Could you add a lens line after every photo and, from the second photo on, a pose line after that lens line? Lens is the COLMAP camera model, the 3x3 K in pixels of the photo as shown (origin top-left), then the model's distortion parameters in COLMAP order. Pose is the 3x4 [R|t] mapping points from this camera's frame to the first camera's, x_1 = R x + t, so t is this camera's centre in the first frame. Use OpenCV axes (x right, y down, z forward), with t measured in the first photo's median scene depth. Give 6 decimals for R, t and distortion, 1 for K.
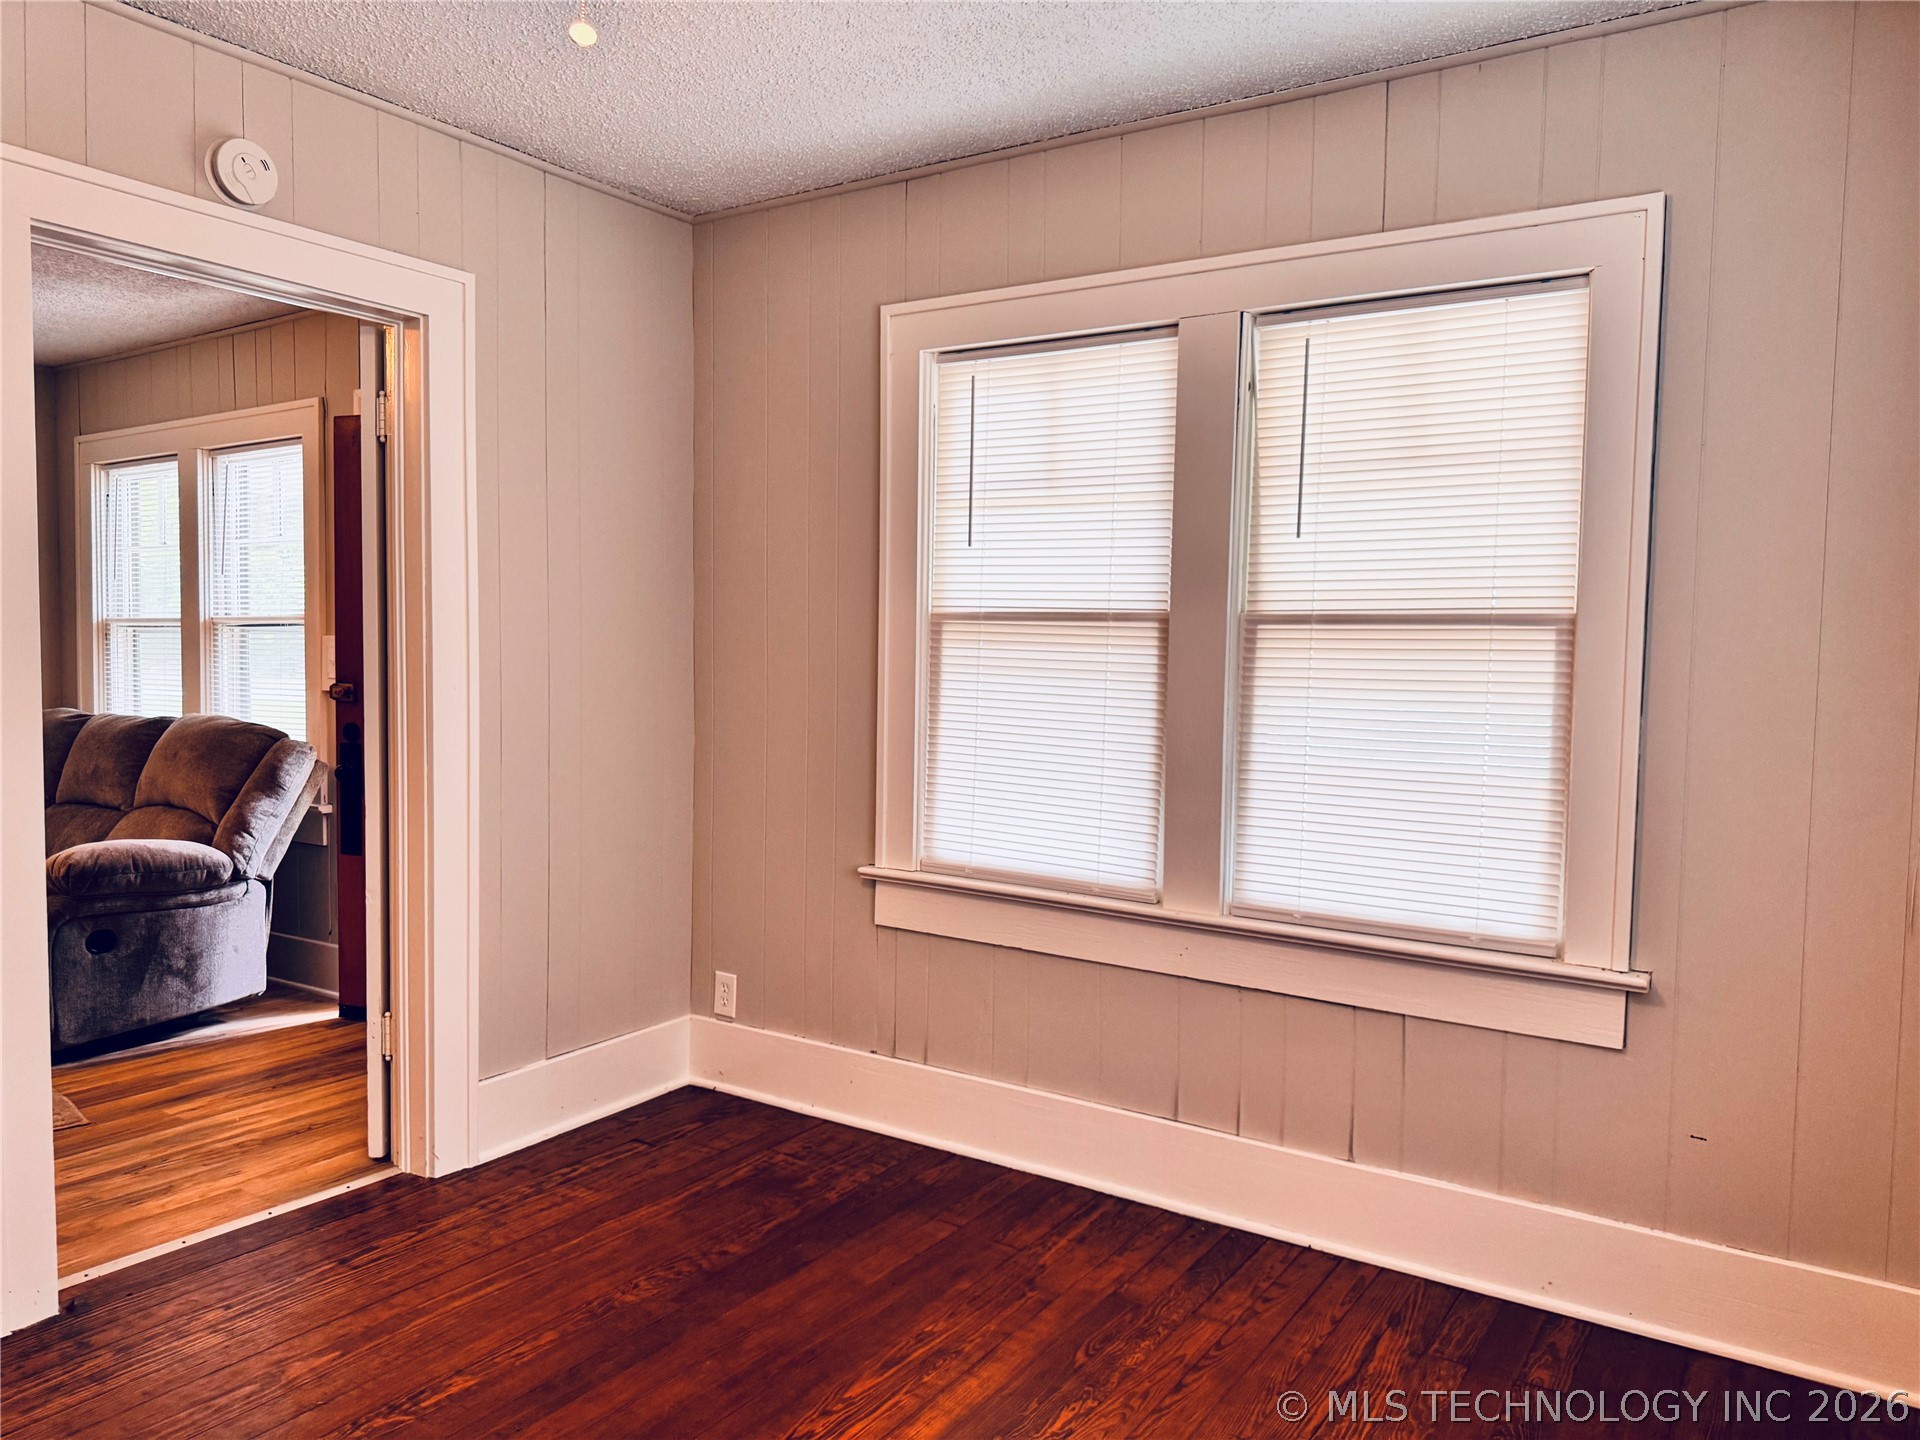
lens RADIAL K [[1417.5, 0, 965.4], [0, 1417.5, 707.4], [0, 0, 1]] dist [0.005248, -0.044553]
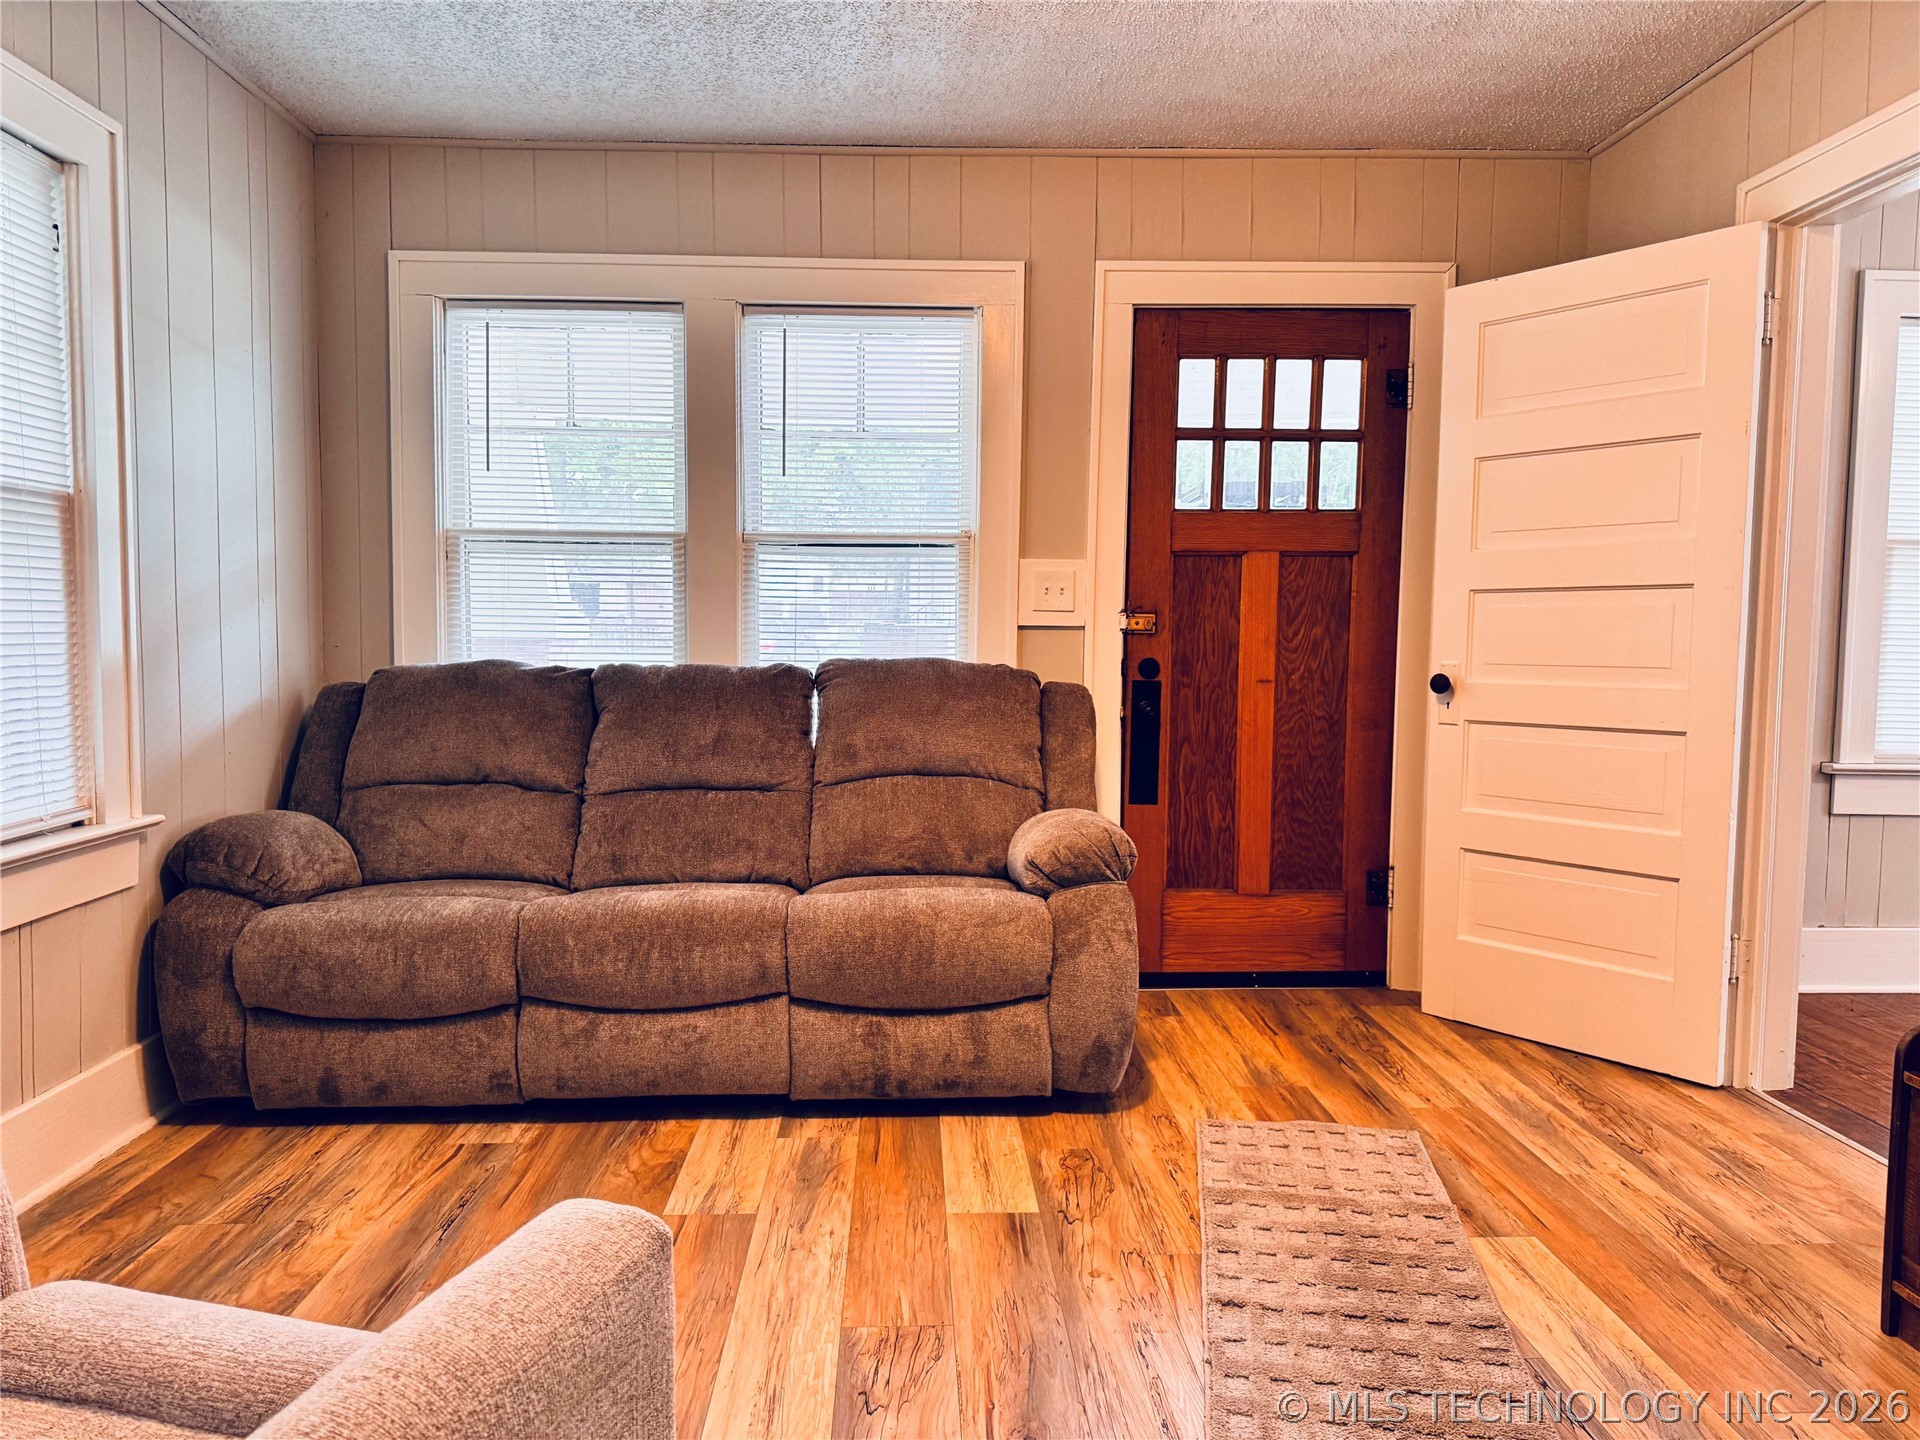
lens RADIAL K [[1359.9, 0, 975.6], [0, 1359.9, 719.3], [0, 0, 1]] dist [0.058784, -0.070037]
pose [[0.814285, -0.042157, 0.578933, -1.458386], [0.029848, 0.999081, 0.030770, 0.025803], [-0.579698, -0.007776, 0.814795, 0.568449]]
